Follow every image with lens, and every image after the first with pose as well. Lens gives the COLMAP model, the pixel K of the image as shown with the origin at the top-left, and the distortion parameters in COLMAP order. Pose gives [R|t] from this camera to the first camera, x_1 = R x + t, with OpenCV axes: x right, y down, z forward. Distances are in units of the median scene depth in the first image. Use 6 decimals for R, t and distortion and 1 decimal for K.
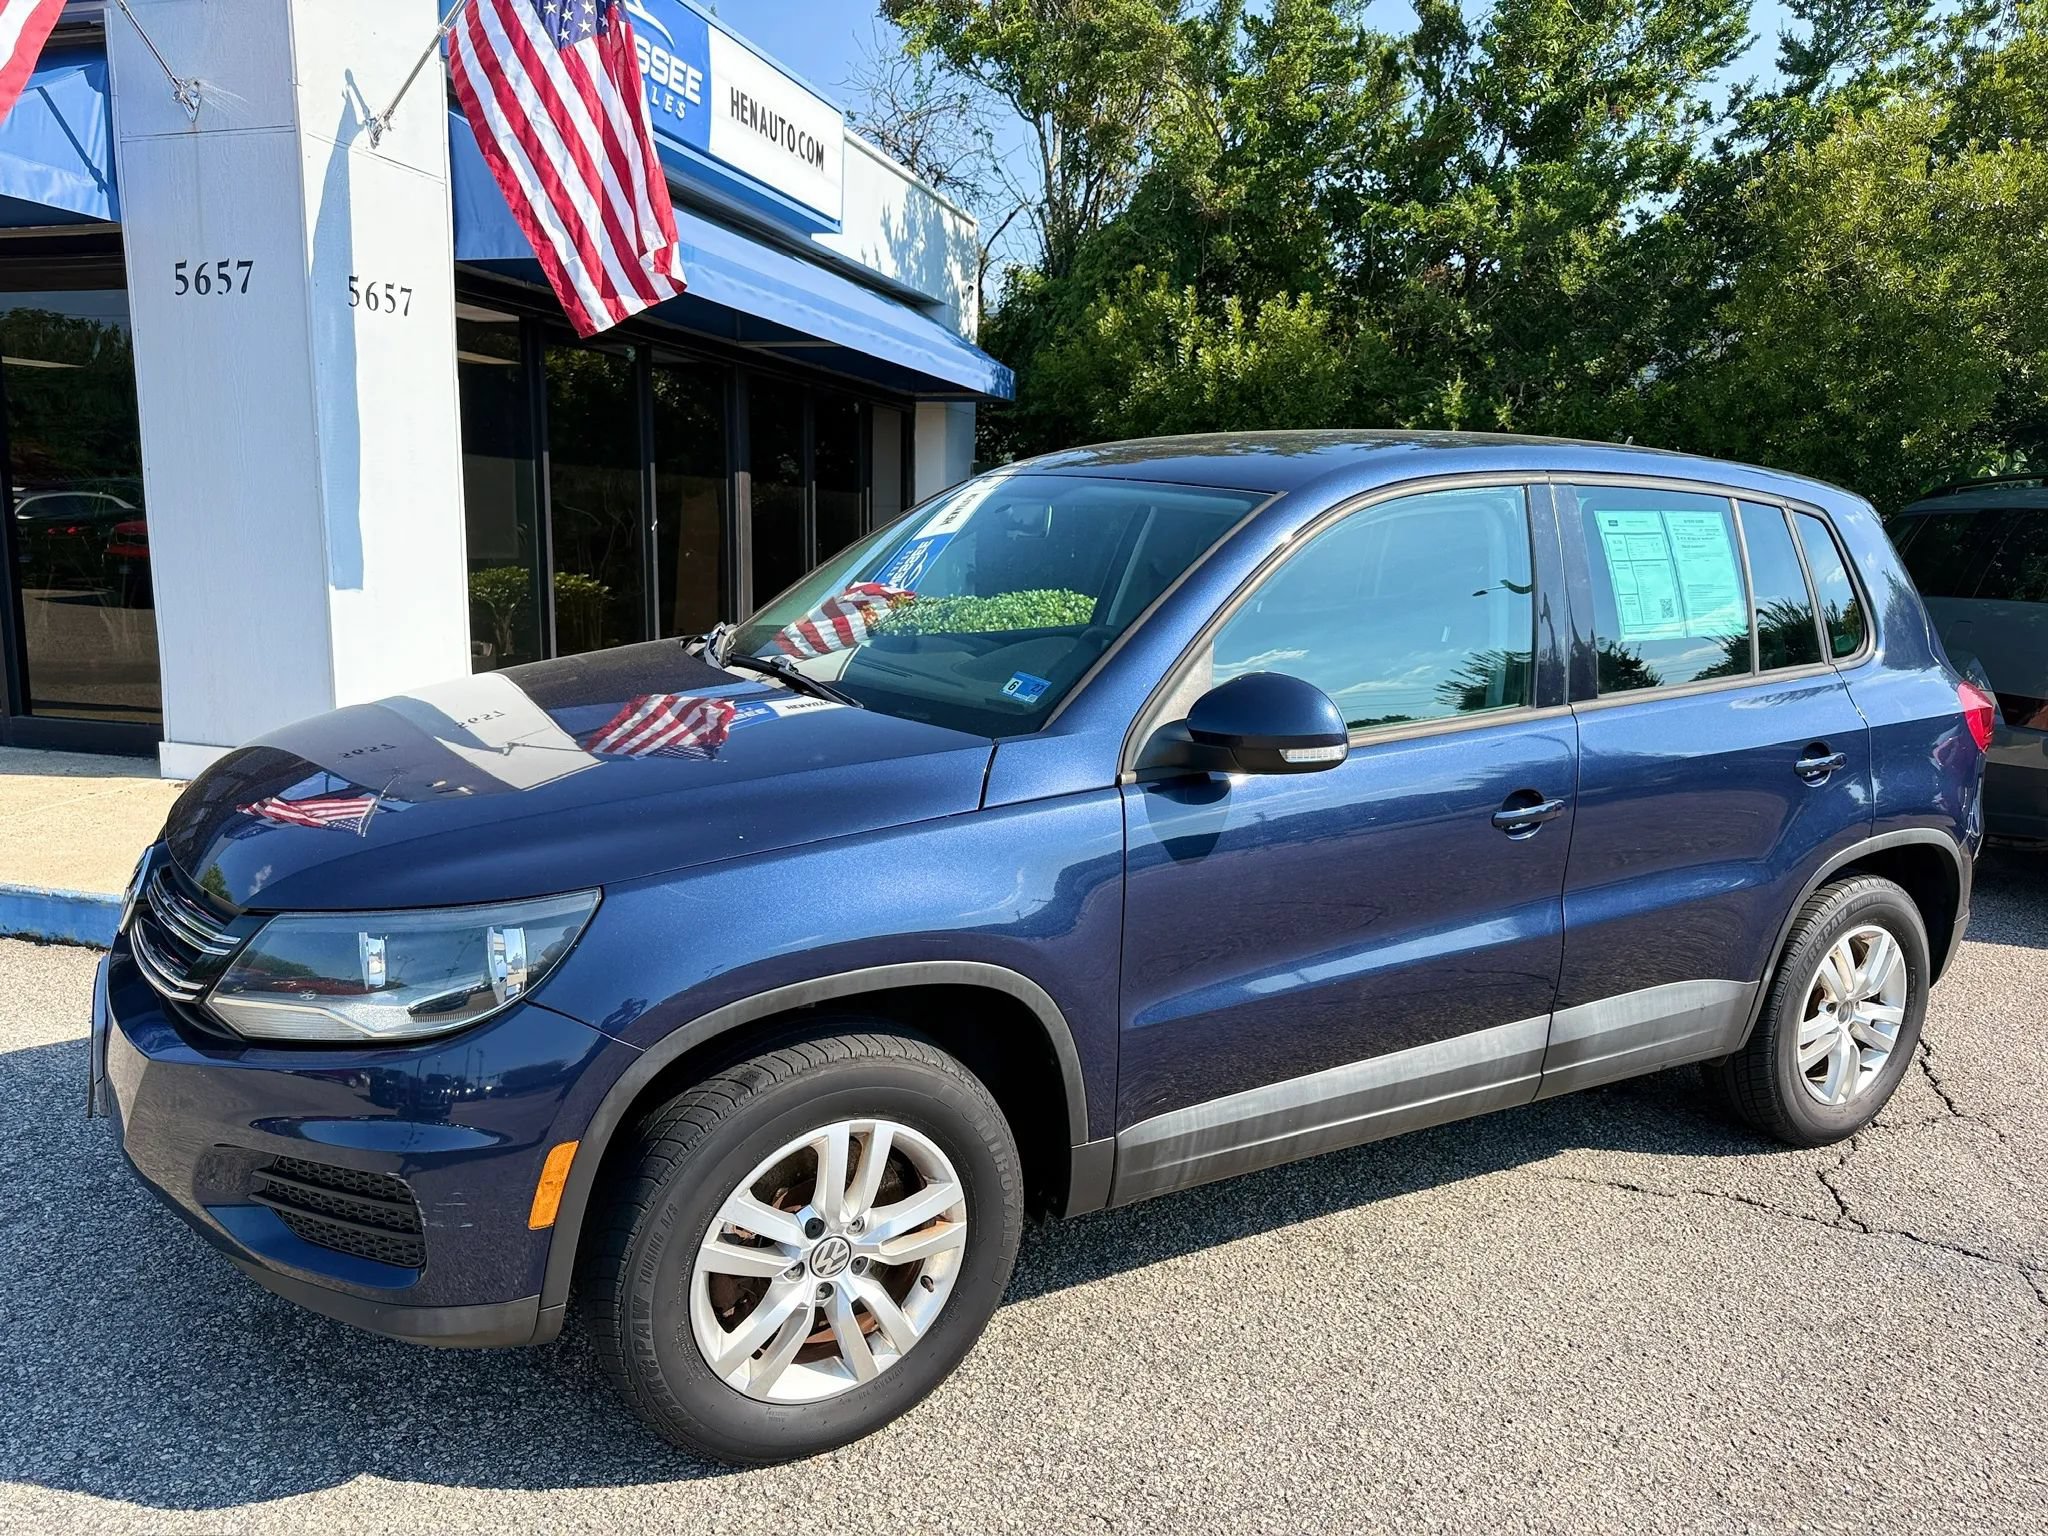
lens RADIAL K [[1430.6, 0, 1021.5], [0, 1430.6, 772.6], [0, 0, 1]] dist [0.042605, -0.063023]
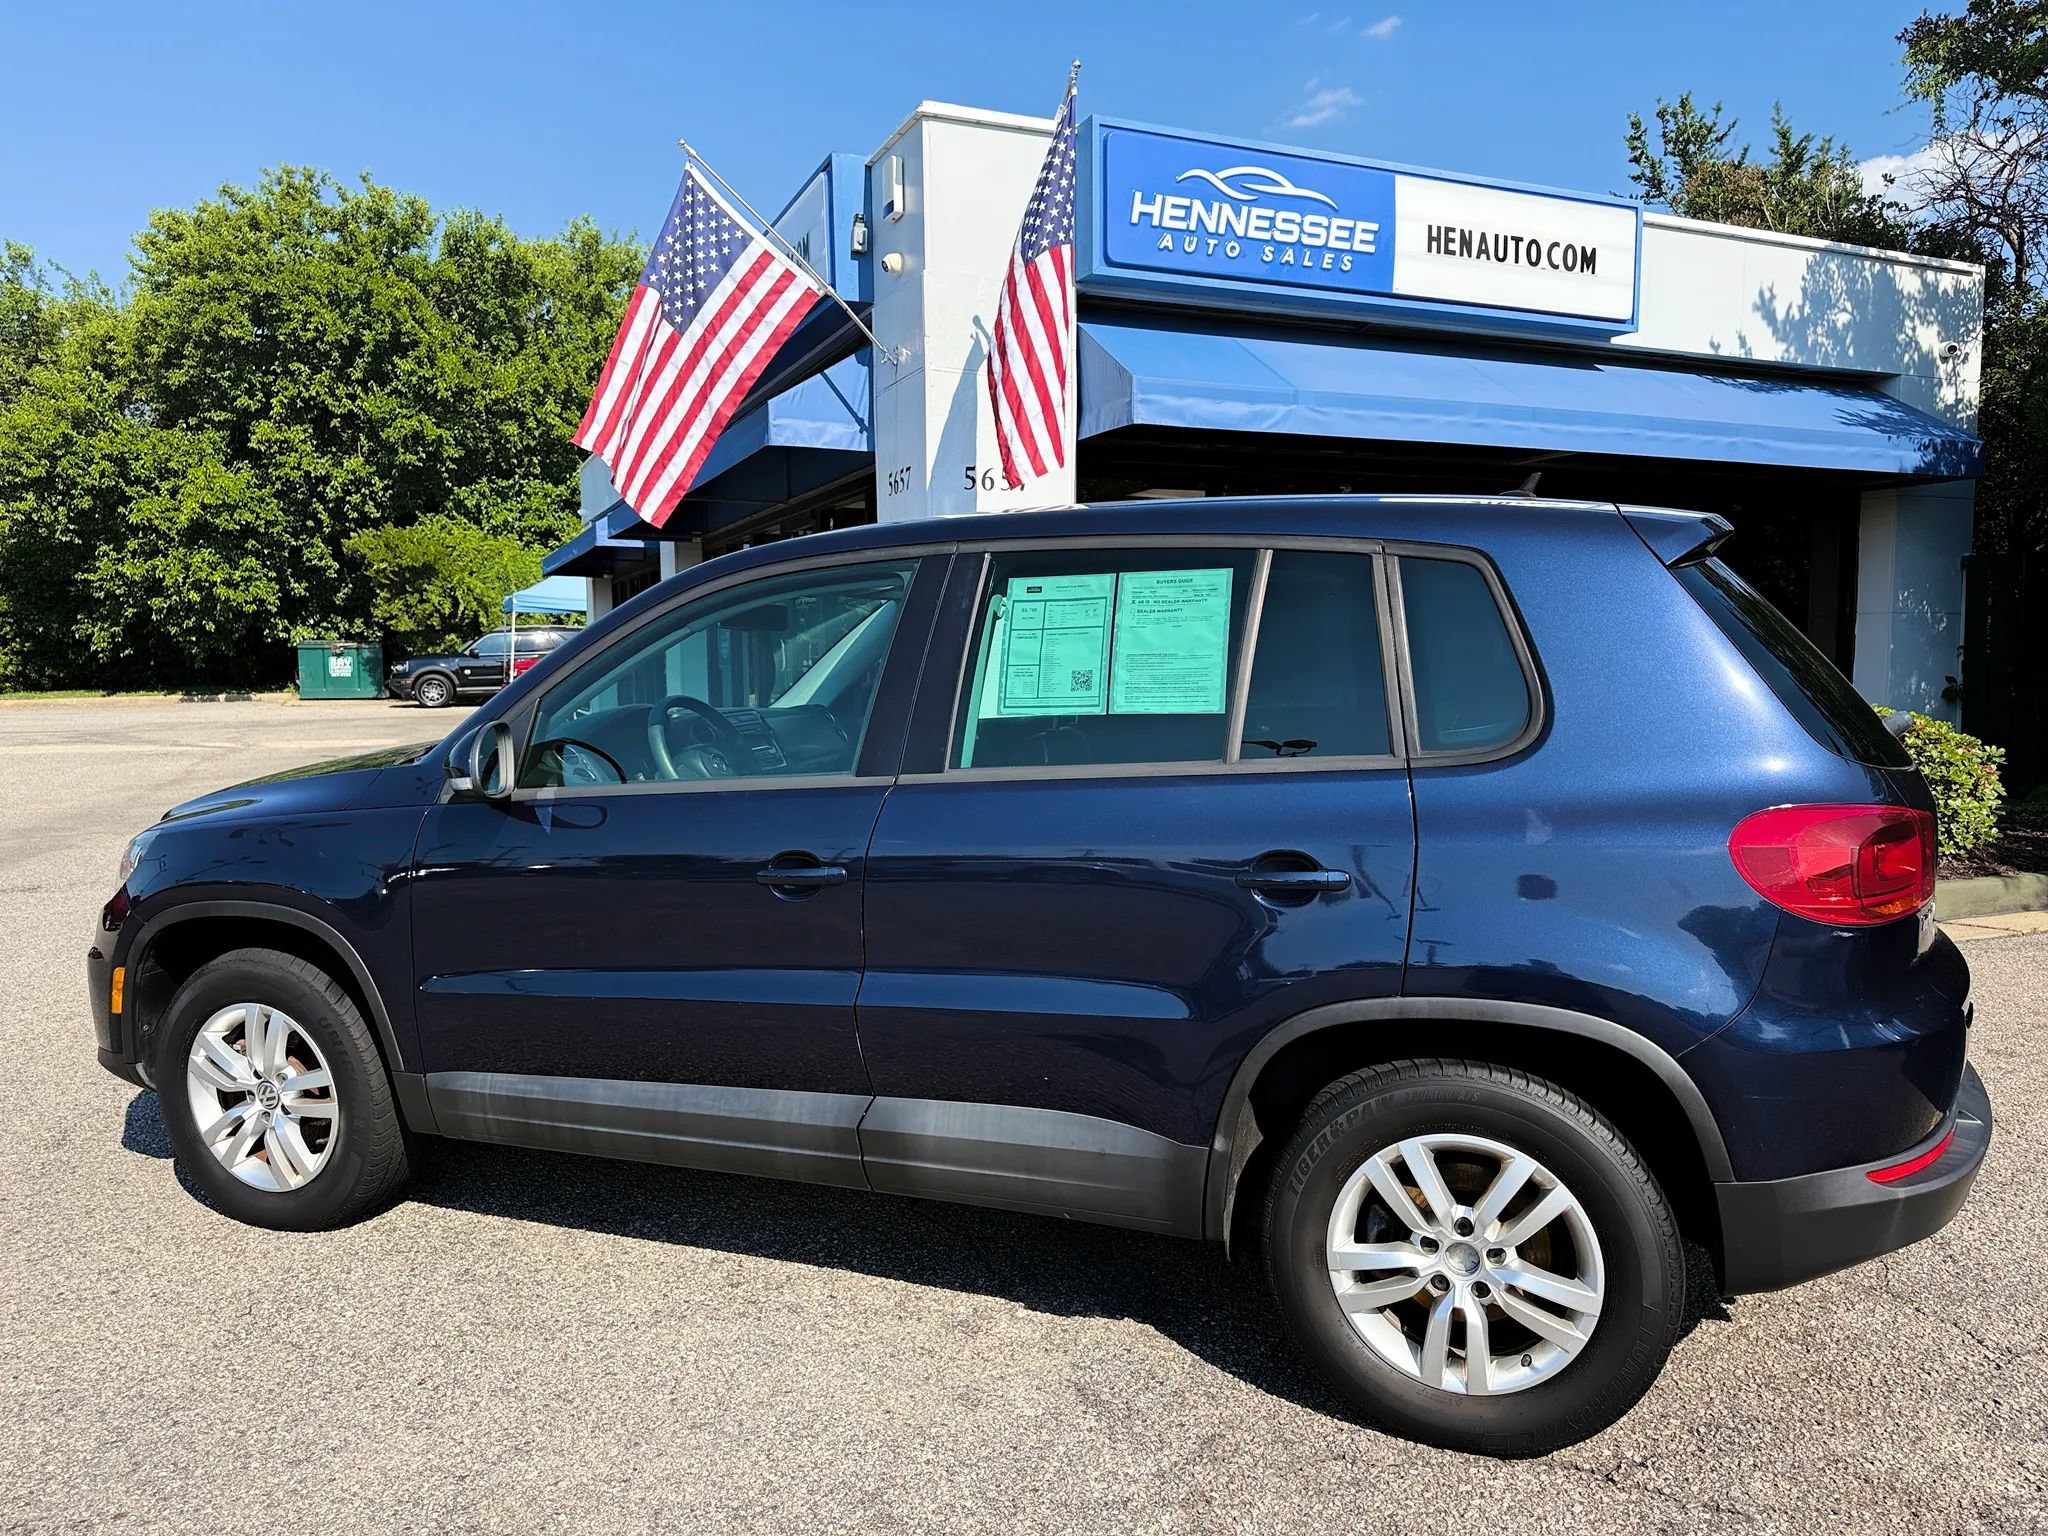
lens RADIAL K [[1431.6, 0, 1024.0], [0, 1431.6, 768.0], [0, 0, 1]] dist [0.041707, -0.061519]
pose [[0.636733, 0.030975, -0.770462, 0.988891], [-0.106739, 0.993114, -0.048286, -0.013389], [0.763661, 0.112983, 0.635655, 0.375970]]
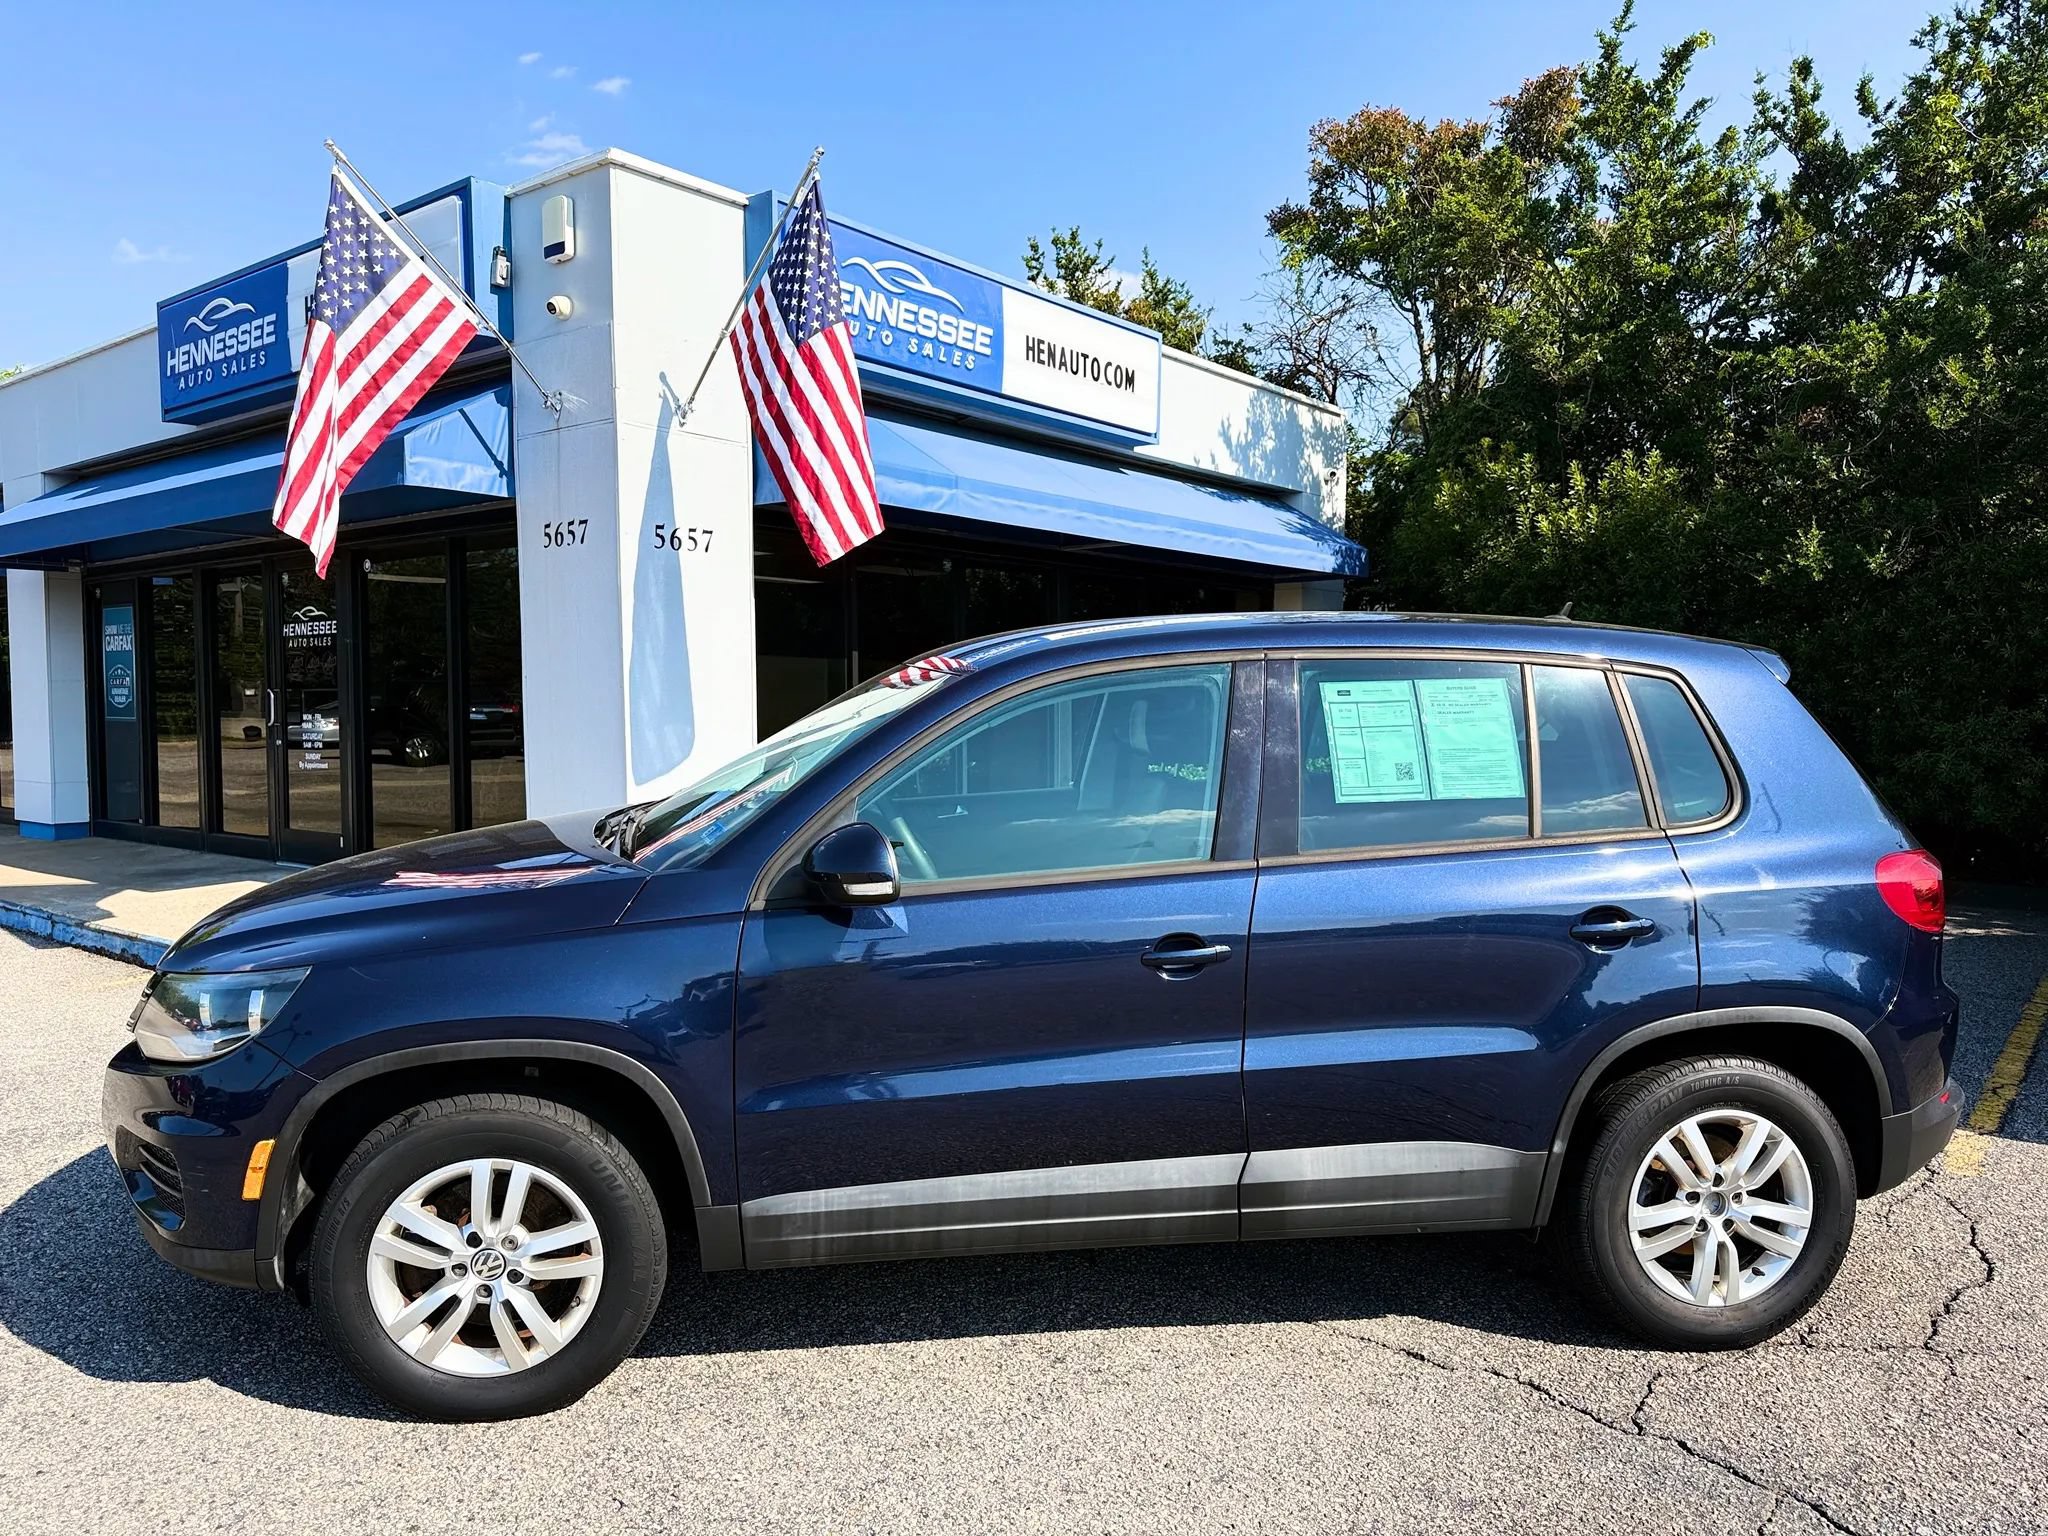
lens RADIAL K [[1426.9, 0, 1014.4], [0, 1426.9, 763.8], [0, 0, 1]] dist [0.051670, -0.064287]
pose [[0.926217, -0.009583, -0.376869, 0.517814], [-0.038033, 0.992201, -0.118702, 0.012859], [0.375068, 0.124278, 0.918629, -0.055857]]
